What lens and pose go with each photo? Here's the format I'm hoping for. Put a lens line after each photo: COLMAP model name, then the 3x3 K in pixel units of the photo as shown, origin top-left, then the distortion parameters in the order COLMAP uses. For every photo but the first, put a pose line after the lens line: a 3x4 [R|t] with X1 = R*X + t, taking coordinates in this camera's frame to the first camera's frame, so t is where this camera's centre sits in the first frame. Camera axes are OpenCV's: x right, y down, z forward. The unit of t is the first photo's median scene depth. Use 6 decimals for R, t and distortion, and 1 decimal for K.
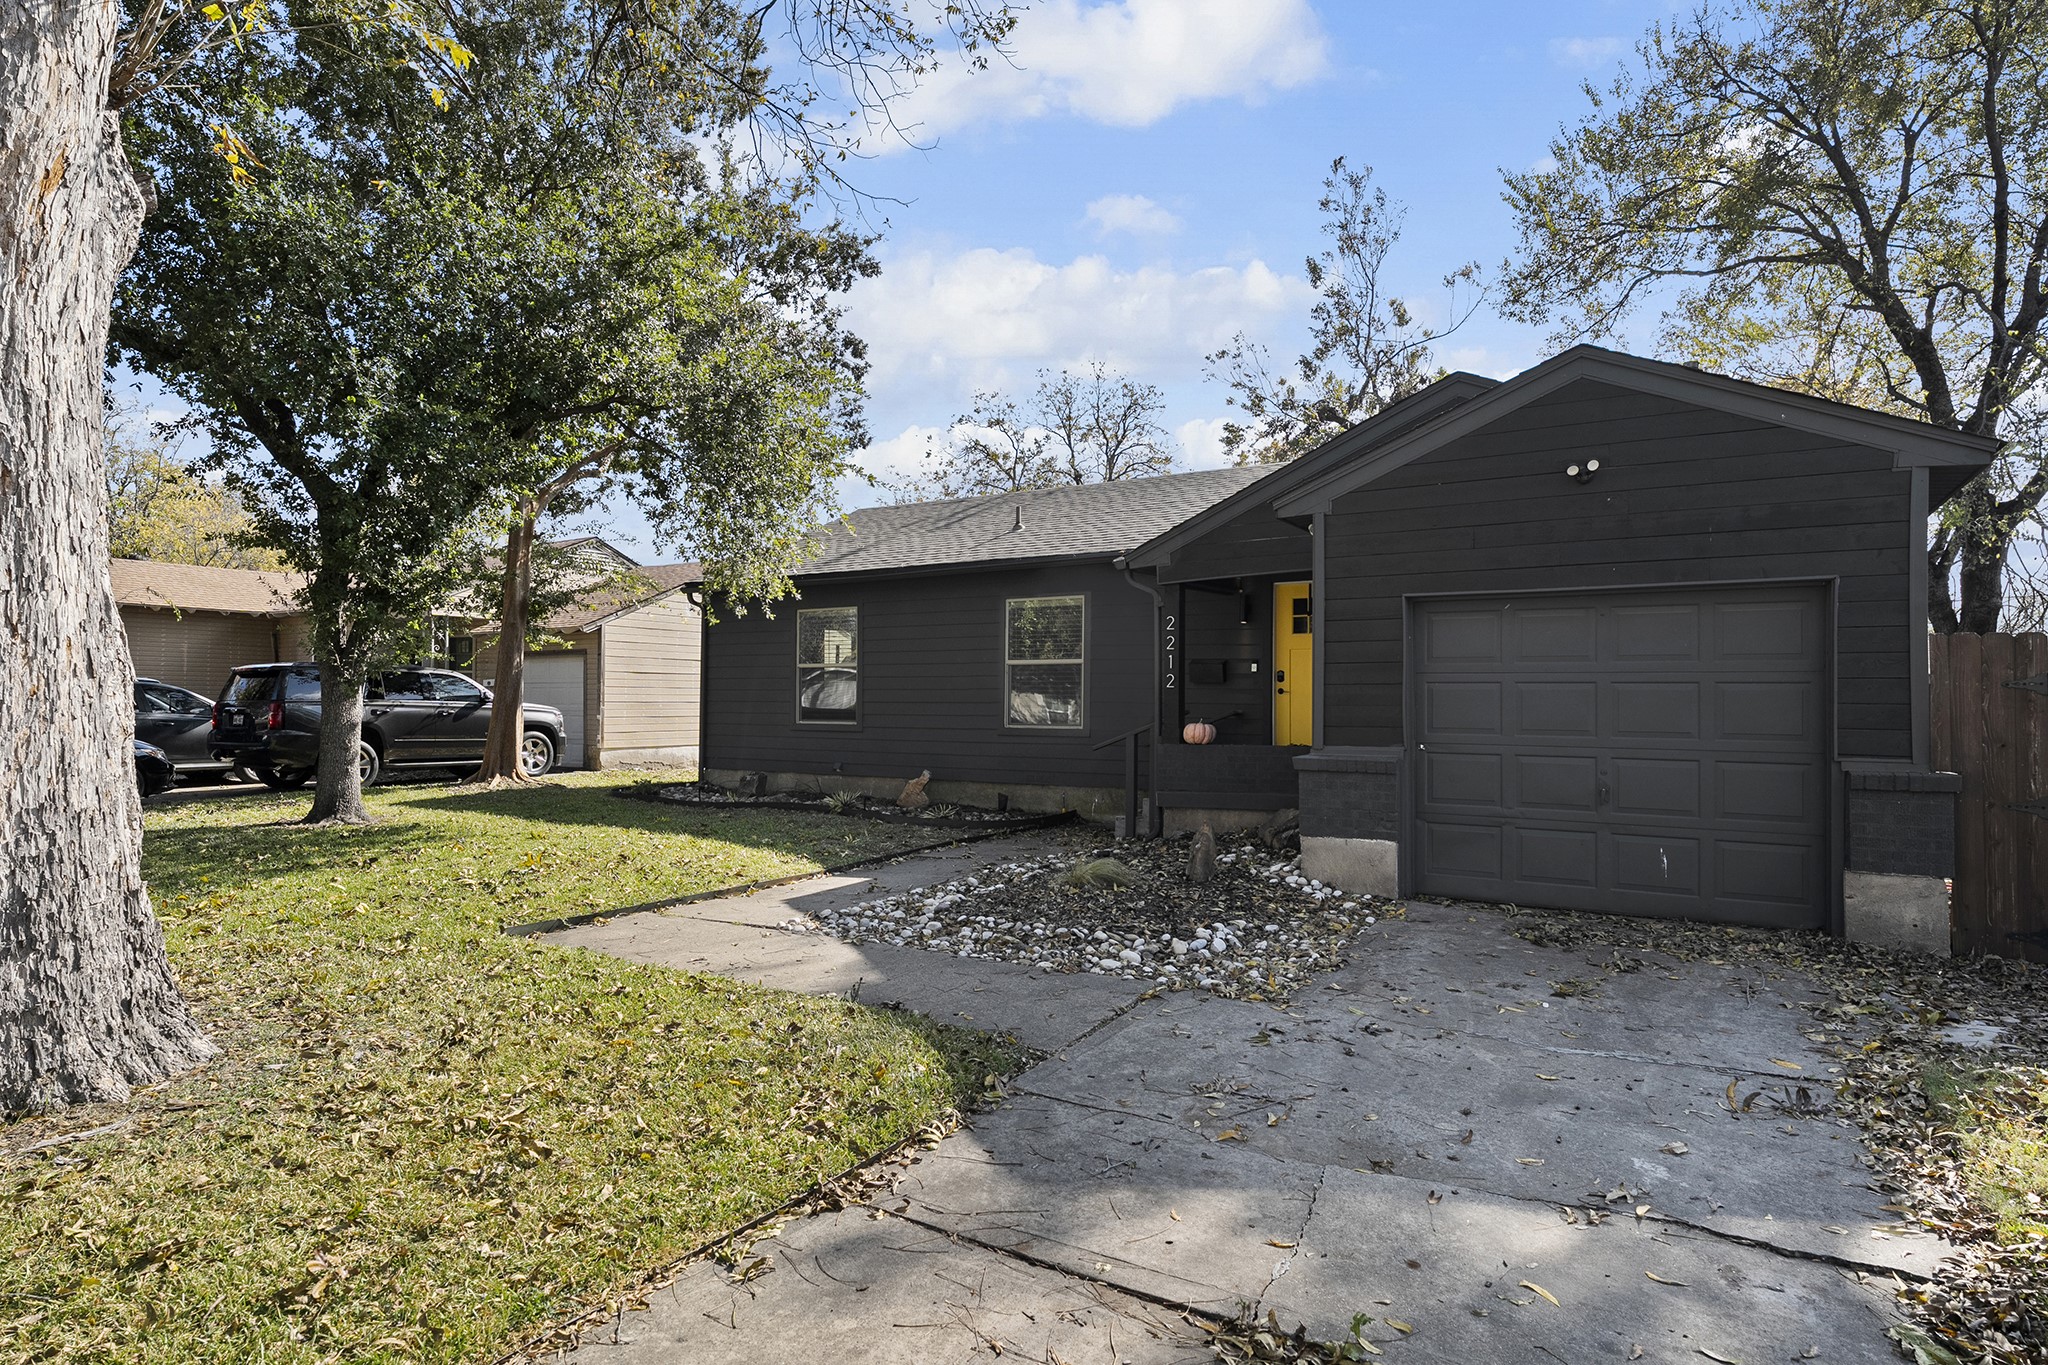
lens RADIAL K [[1116.0, 0, 1019.0], [0, 1116.0, 680.1], [0, 0, 1]] dist [-0.005593, 0.000961]
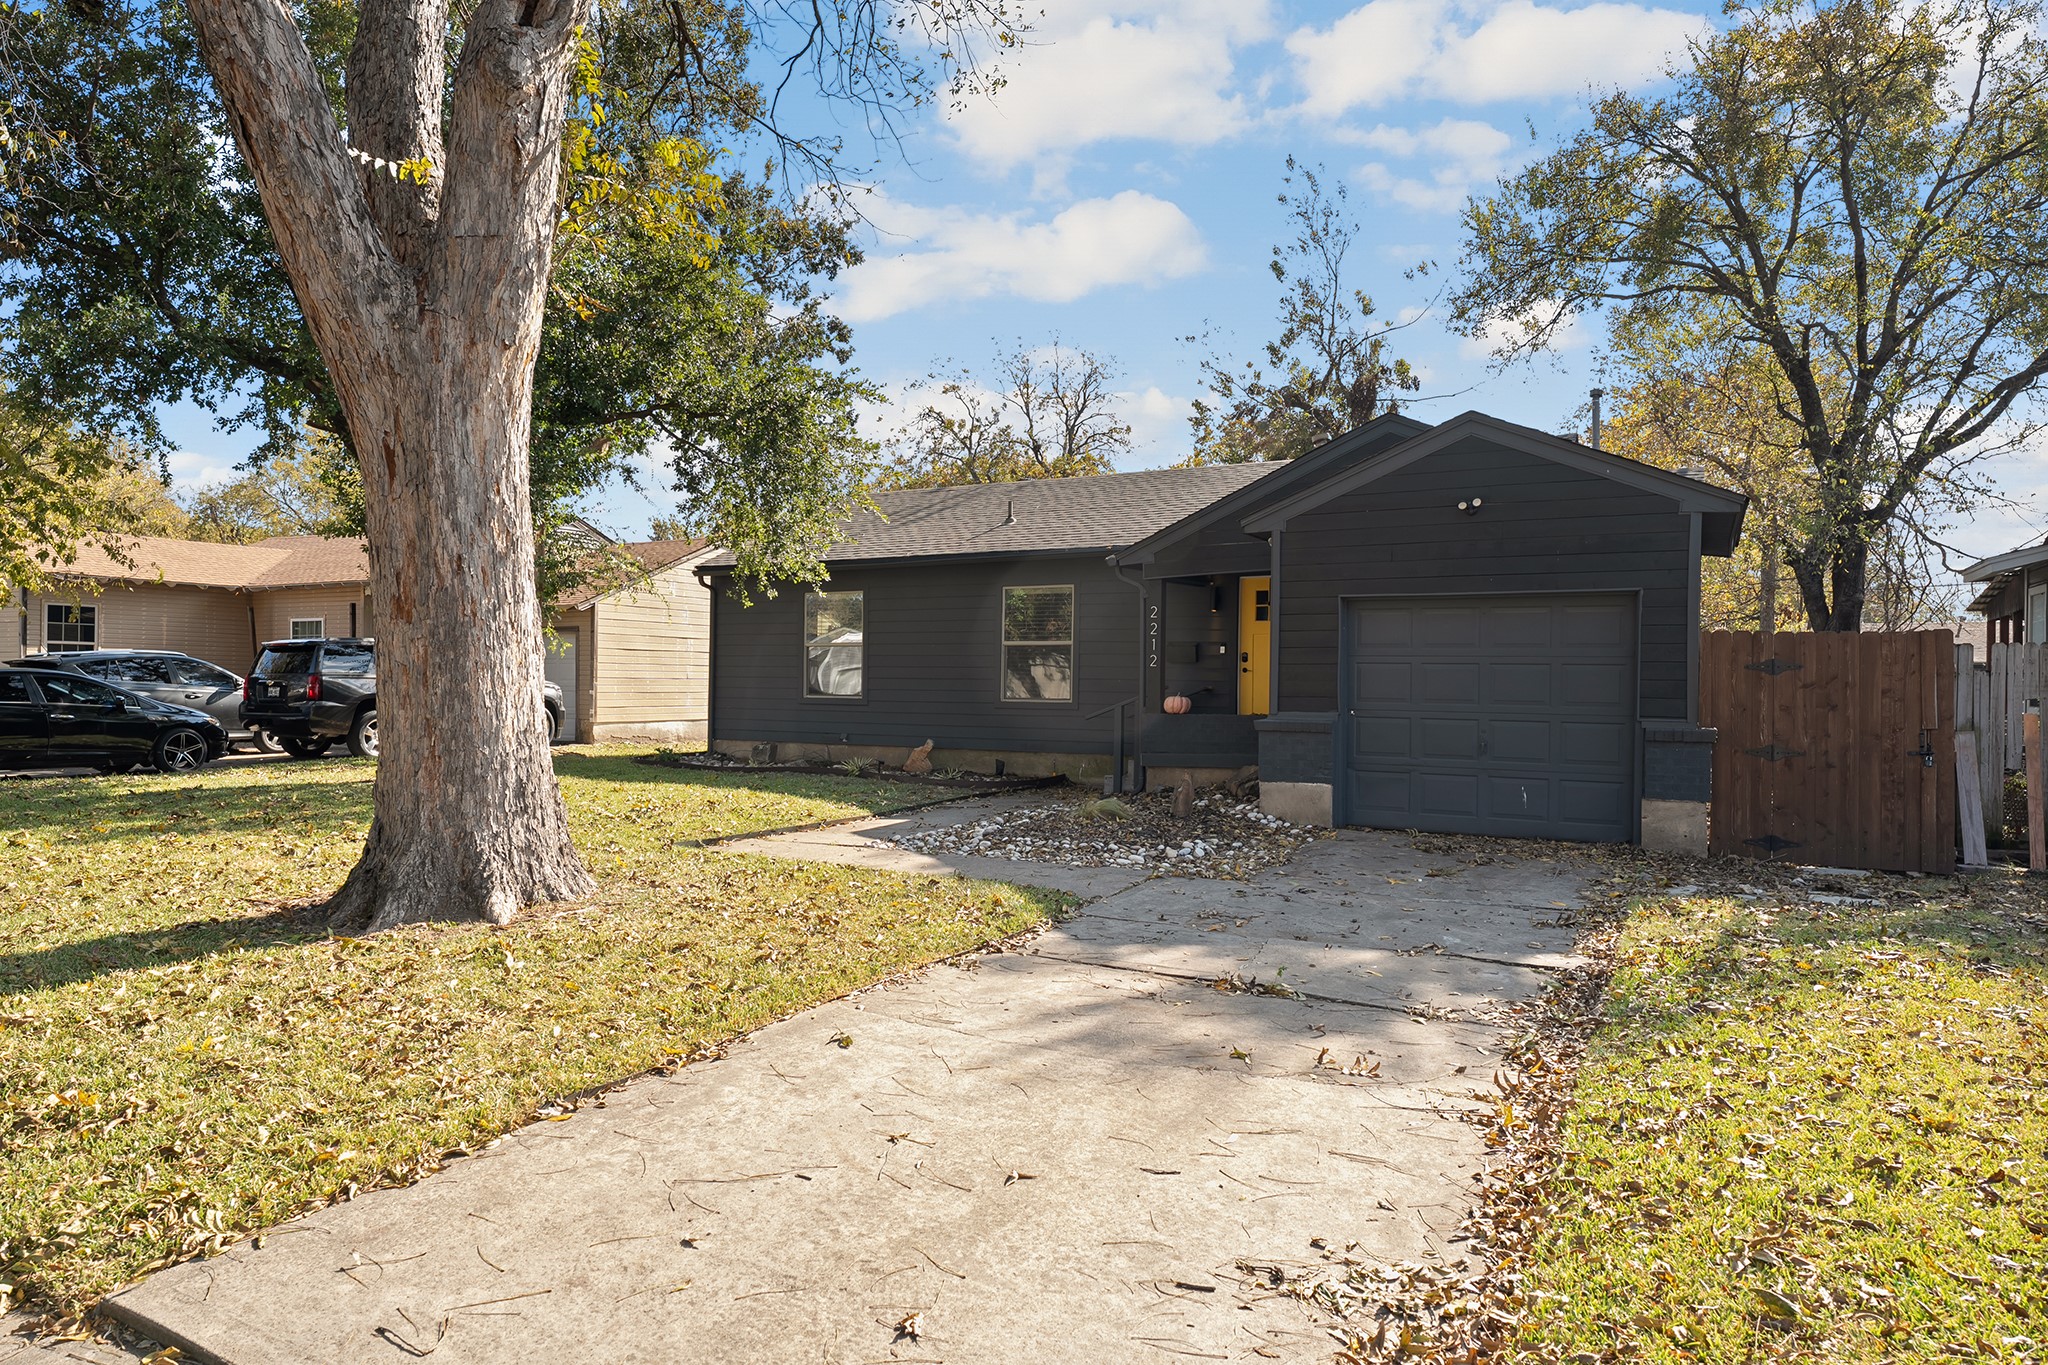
lens RADIAL K [[1249.2, 0, 1027.8], [0, 1249.2, 682.5], [0, 0, 1]] dist [0.001834, -0.000874]
pose [[0.998202, 0.005912, 0.059651, -0.061096], [-0.006998, 0.999813, 0.018014, 0.000719], [-0.059533, -0.018399, 0.998057, -0.254677]]
